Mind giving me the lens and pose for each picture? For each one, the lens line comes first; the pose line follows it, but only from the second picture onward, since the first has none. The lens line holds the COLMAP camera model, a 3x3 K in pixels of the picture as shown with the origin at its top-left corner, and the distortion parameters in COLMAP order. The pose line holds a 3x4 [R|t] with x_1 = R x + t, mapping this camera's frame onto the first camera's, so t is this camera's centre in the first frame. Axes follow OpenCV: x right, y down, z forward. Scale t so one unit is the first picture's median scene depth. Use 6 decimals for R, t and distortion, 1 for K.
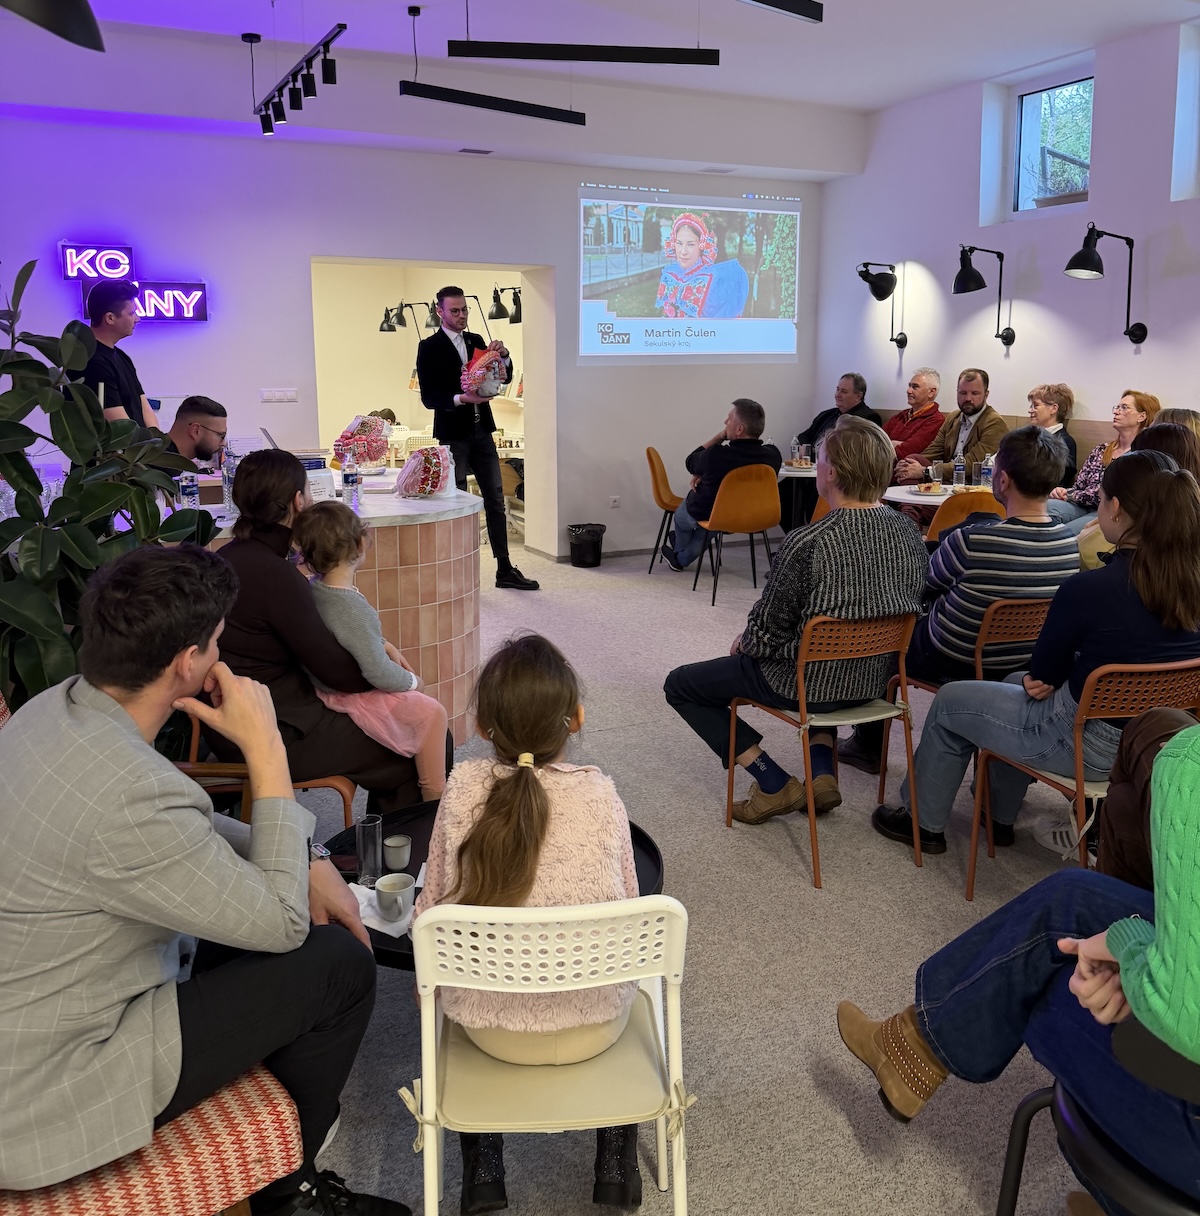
lens RADIAL K [[1446.9, 0, 600.8], [0, 1446.9, 607.6], [0, 0, 1]] dist [0.008107, 0.000000]
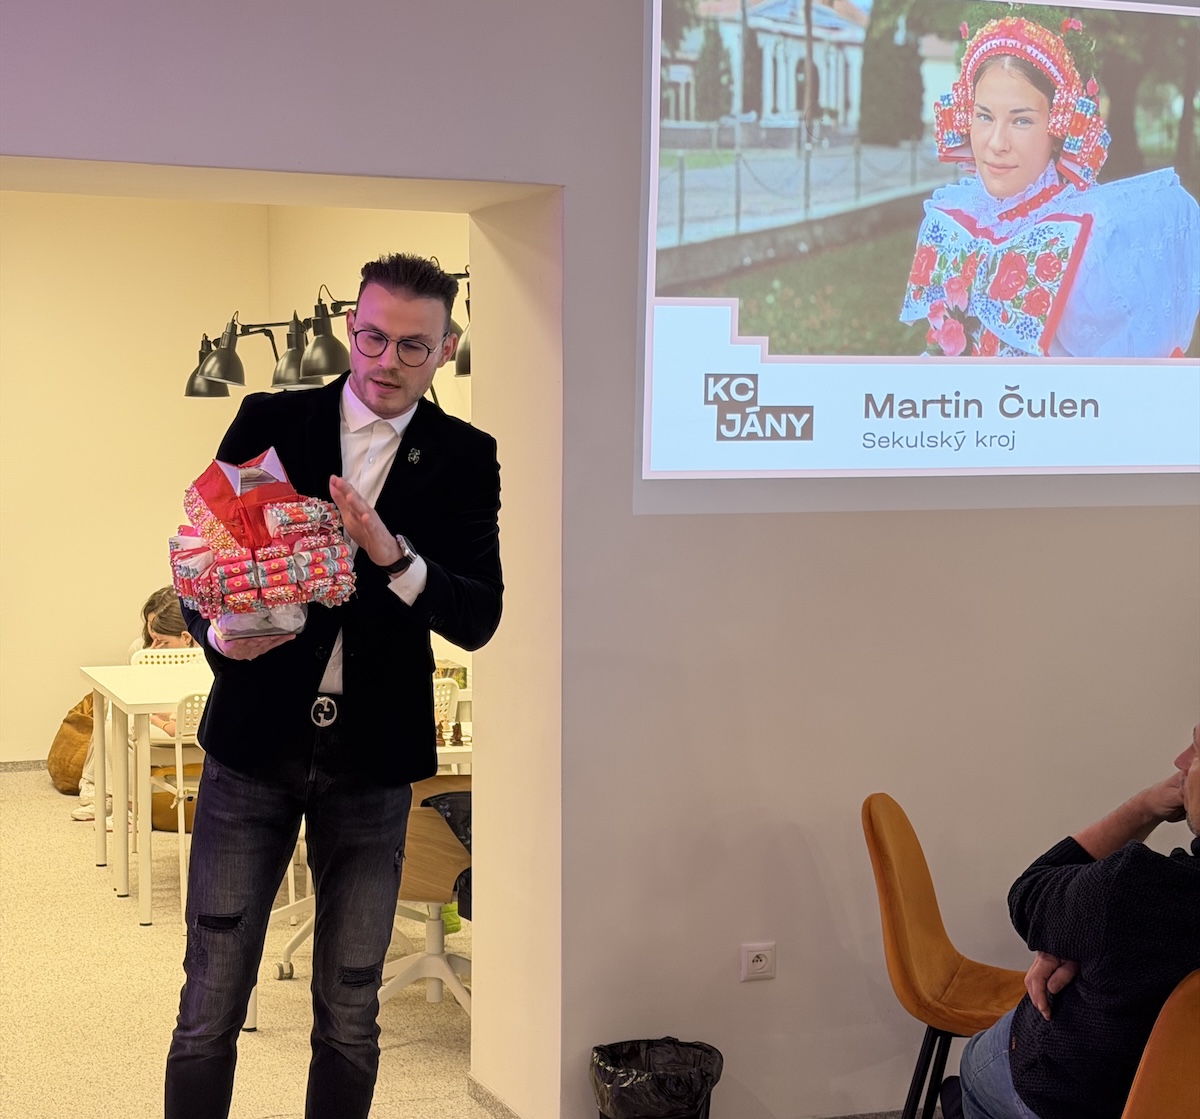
lens RADIAL K [[1936.6, 0, 599.8], [0, 1936.6, 559.7], [0, 0, 1]] dist [0.102323, 0.000000]
pose [[0.992406, 0.014167, -0.122187, 0.025852], [-0.026683, 0.994486, -0.101418, -0.115343], [0.120077, 0.103908, 0.987312, 0.597301]]
